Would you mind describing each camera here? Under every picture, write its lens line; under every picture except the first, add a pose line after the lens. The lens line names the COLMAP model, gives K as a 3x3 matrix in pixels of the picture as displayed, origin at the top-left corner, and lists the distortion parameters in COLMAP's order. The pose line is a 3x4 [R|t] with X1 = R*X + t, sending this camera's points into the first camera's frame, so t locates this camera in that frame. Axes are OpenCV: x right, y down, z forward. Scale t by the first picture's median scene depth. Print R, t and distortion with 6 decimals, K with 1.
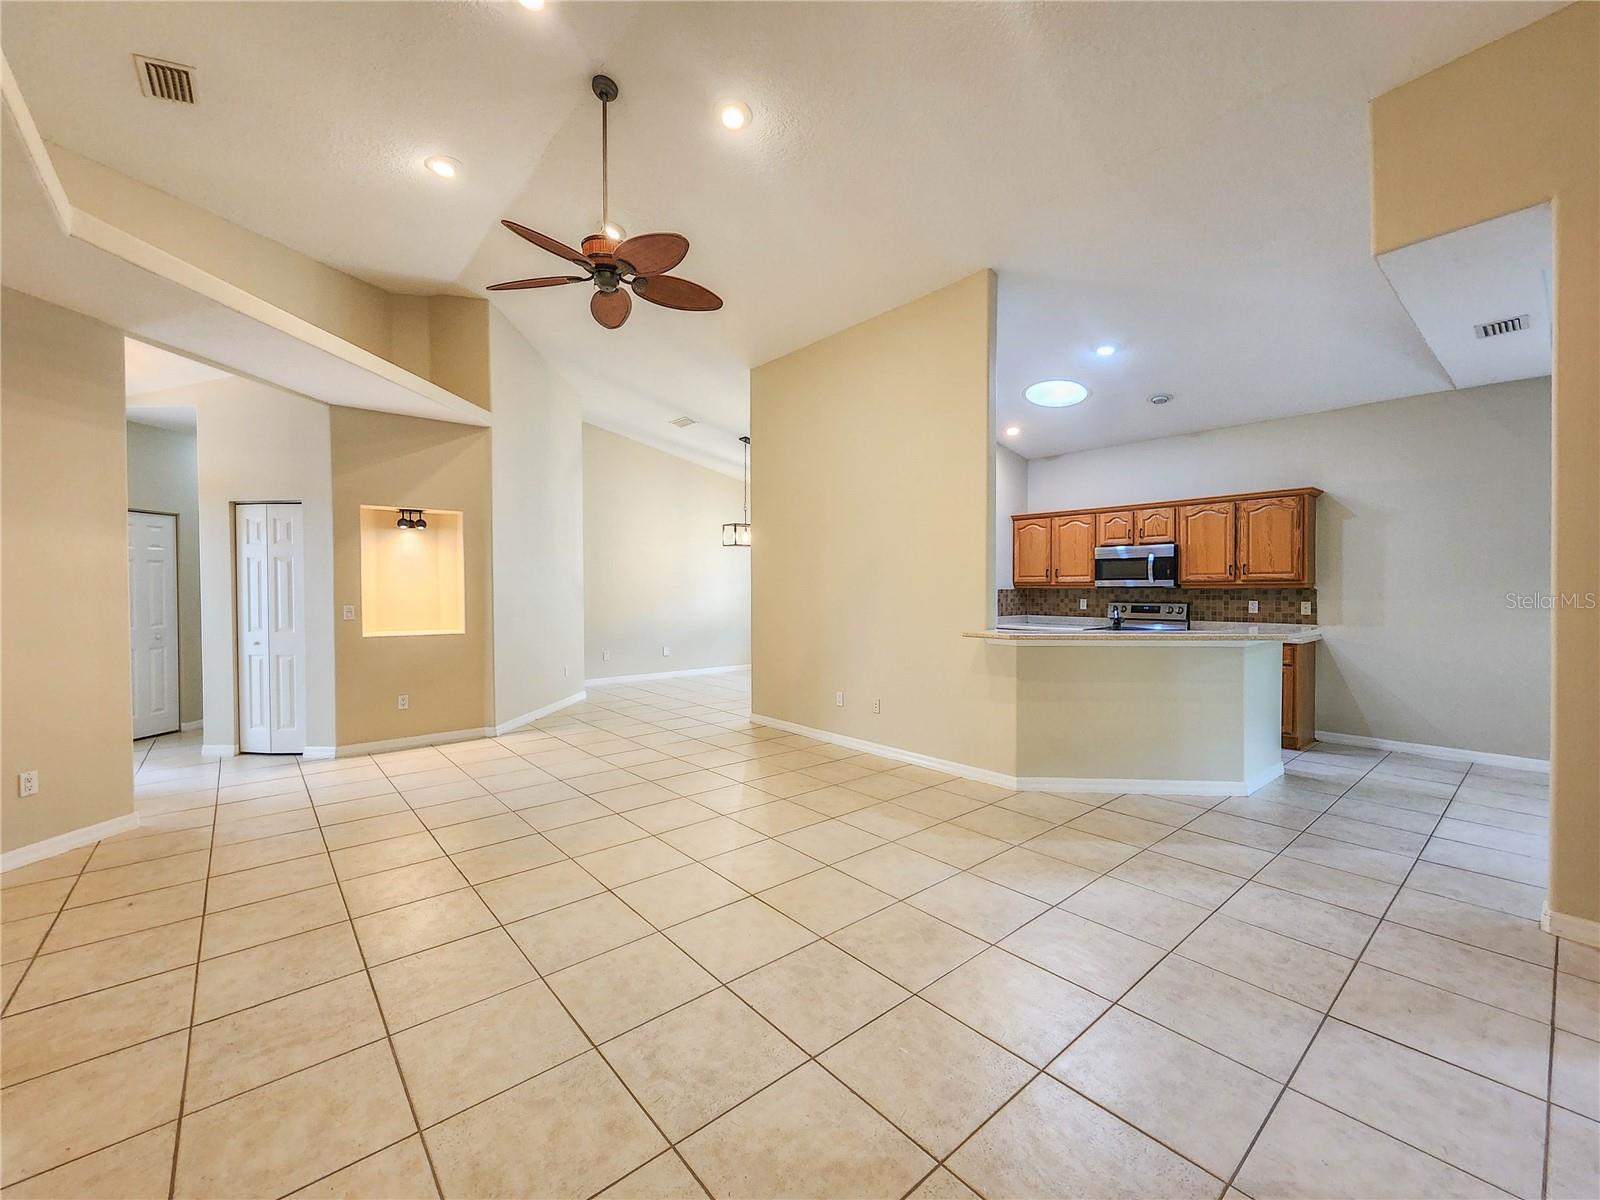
lens RADIAL K [[657.3, 0, 799.7], [0, 657.3, 594.3], [0, 0, 1]] dist [0.006537, 0.000415]
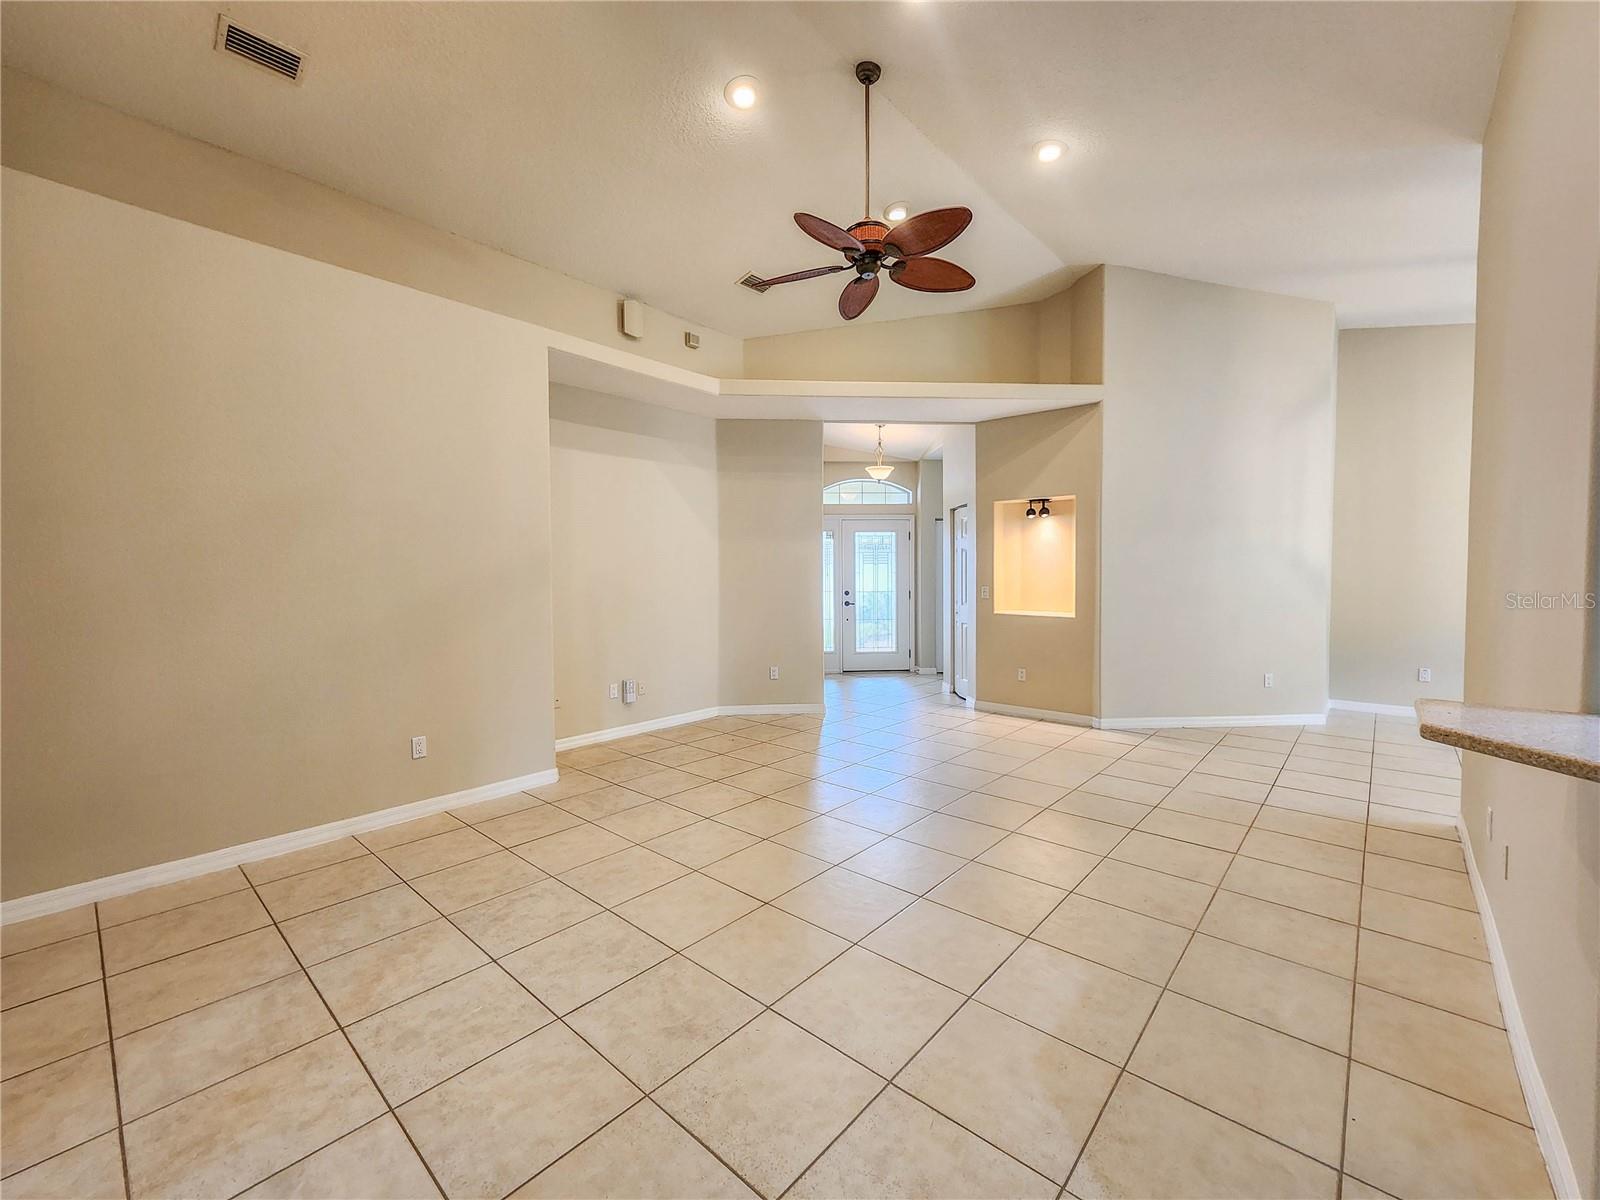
lens RADIAL K [[657.3, 0, 799.7], [0, 657.3, 594.3], [0, 0, 1]] dist [0.006537, 0.000415]
pose [[0.138803, 0.037177, -0.989622, 0.392214], [-0.008186, 0.999304, 0.036393, -0.008232], [0.990286, 0.003050, 0.139010, 0.423305]]
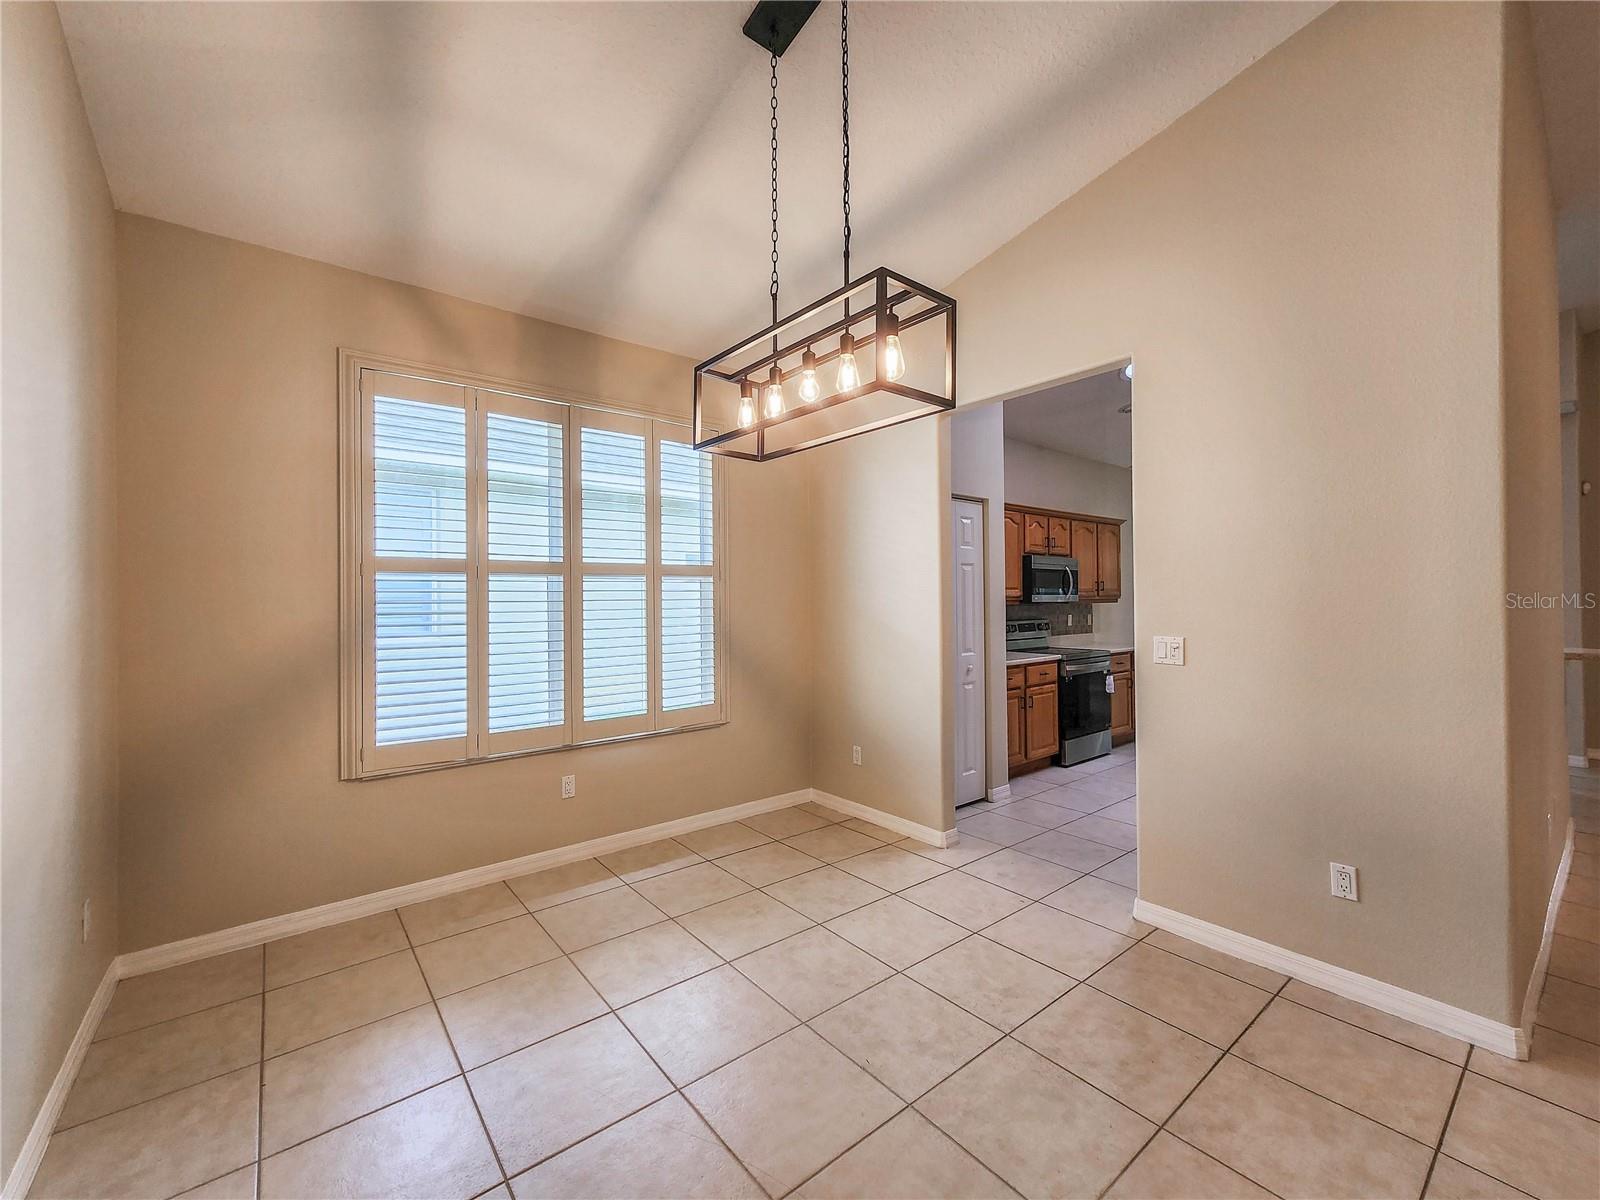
lens RADIAL K [[657.3, 0, 799.7], [0, 657.3, 594.3], [0, 0, 1]] dist [0.006537, 0.000415]
pose [[0.026218, 0.011984, 0.999584, -0.409140], [0.020713, 0.999707, -0.012528, -0.018942], [-0.999442, 0.021033, 0.025962, 1.389837]]
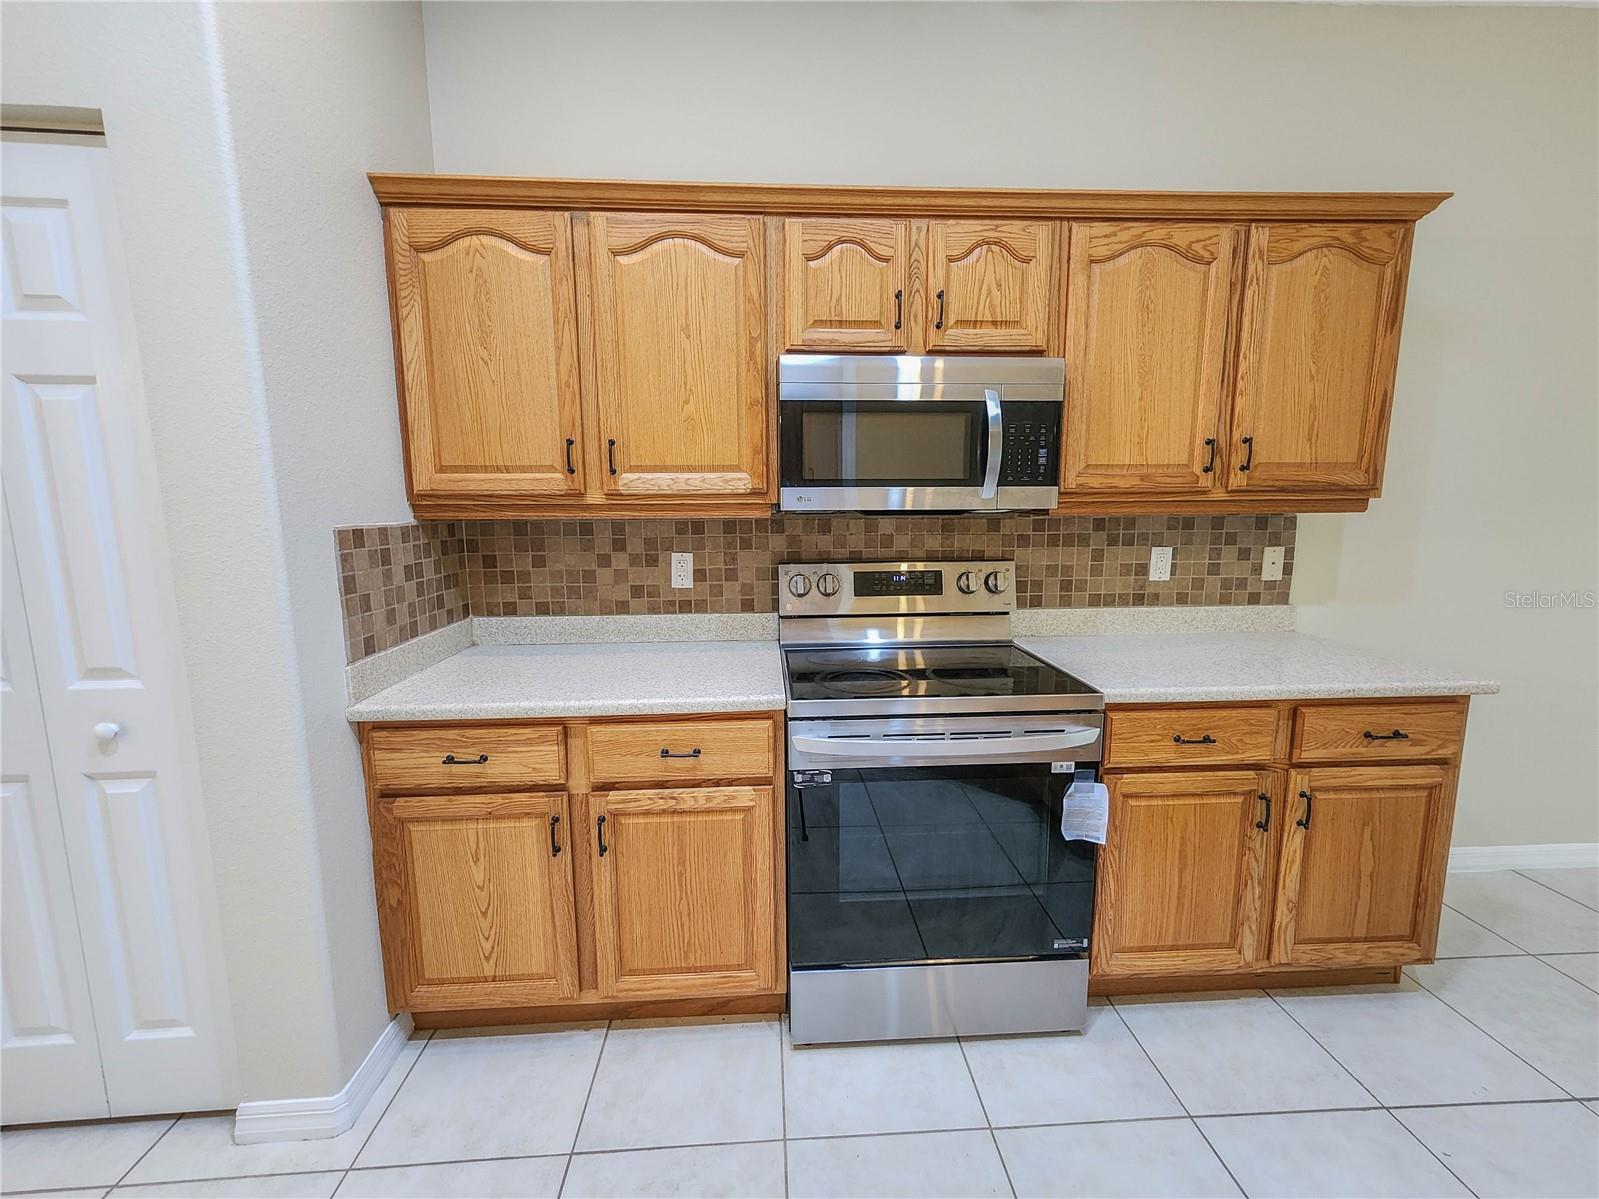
lens RADIAL K [[653.1, 0, 797.7], [0, 653.1, 593.0], [0, 0, 1]] dist [0.003629, 0.000120]
pose [[0.603983, -0.112715, 0.788986, 0.272886], [0.013391, 0.991244, 0.131359, -0.014884], [-0.796885, -0.068774, 0.600204, 0.921864]]
